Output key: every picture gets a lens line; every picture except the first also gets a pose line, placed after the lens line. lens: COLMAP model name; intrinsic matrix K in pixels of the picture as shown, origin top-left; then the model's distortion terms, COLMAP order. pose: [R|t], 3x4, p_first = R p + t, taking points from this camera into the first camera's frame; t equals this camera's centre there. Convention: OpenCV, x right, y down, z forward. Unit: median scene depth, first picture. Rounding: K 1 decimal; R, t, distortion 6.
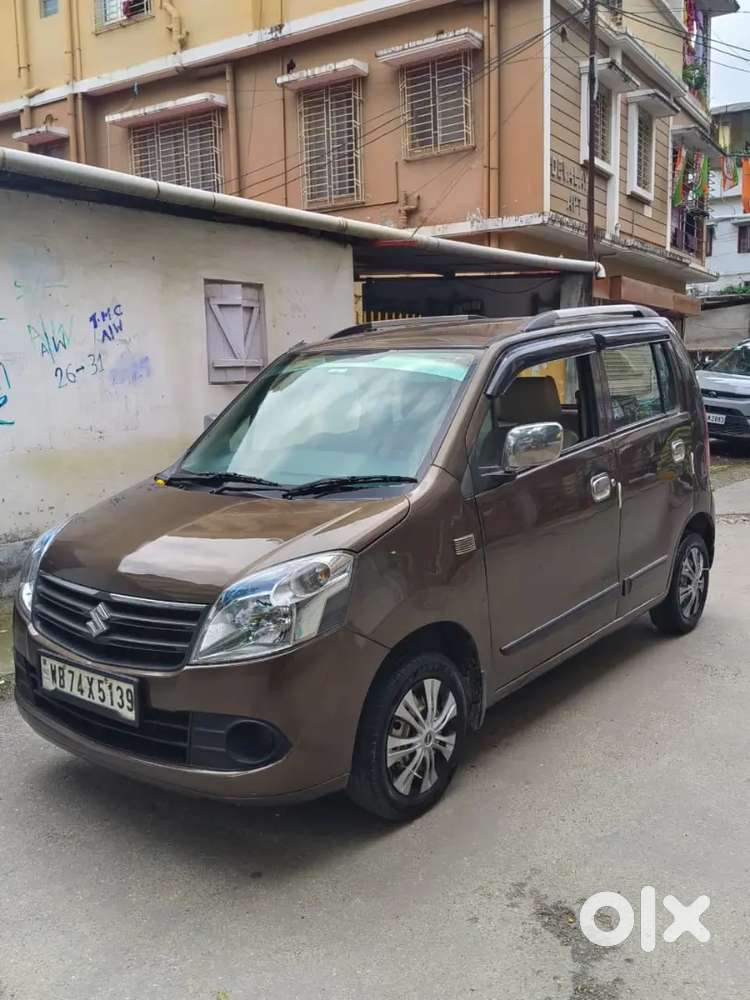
lens RADIAL K [[896.5, 0, 380.7], [0, 896.5, 507.5], [0, 0, 1]] dist [0.063186, -0.093792]
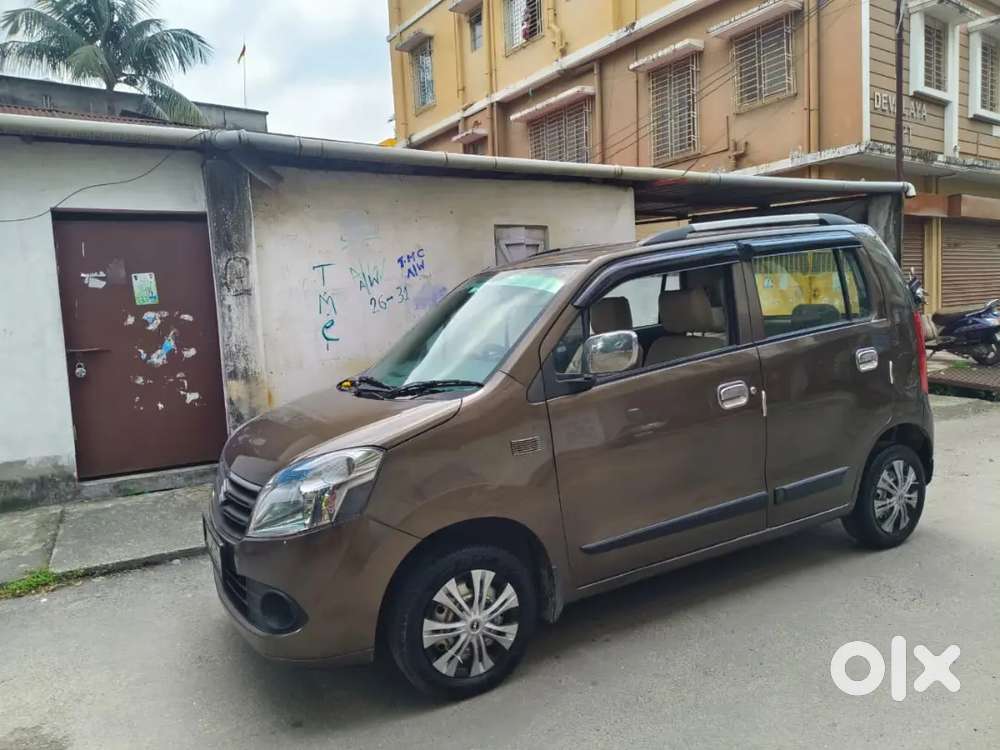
lens RADIAL K [[683.9, 0, 477.7], [0, 683.9, 381.8], [0, 0, 1]] dist [0.040143, -0.043373]
pose [[0.917057, 0.013052, -0.398543, 0.316528], [-0.025694, 0.999321, -0.026396, -0.010469], [0.397928, 0.034447, 0.916770, 0.201741]]
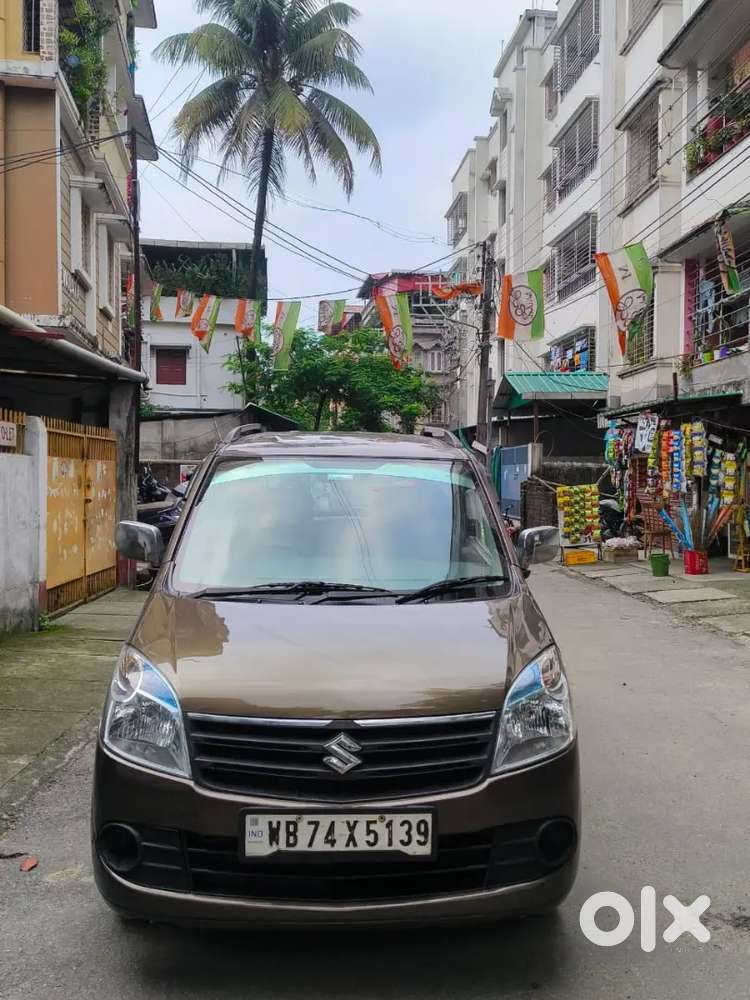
lens RADIAL K [[889.4, 0, 396.4], [0, 889.4, 503.0], [0, 0, 1]] dist [0.065301, -0.064767]
pose [[0.743433, 0.013482, 0.668674, -0.686043], [0.069258, 0.992870, -0.097020, -0.023188], [-0.665215, 0.118439, 0.737198, 0.234922]]
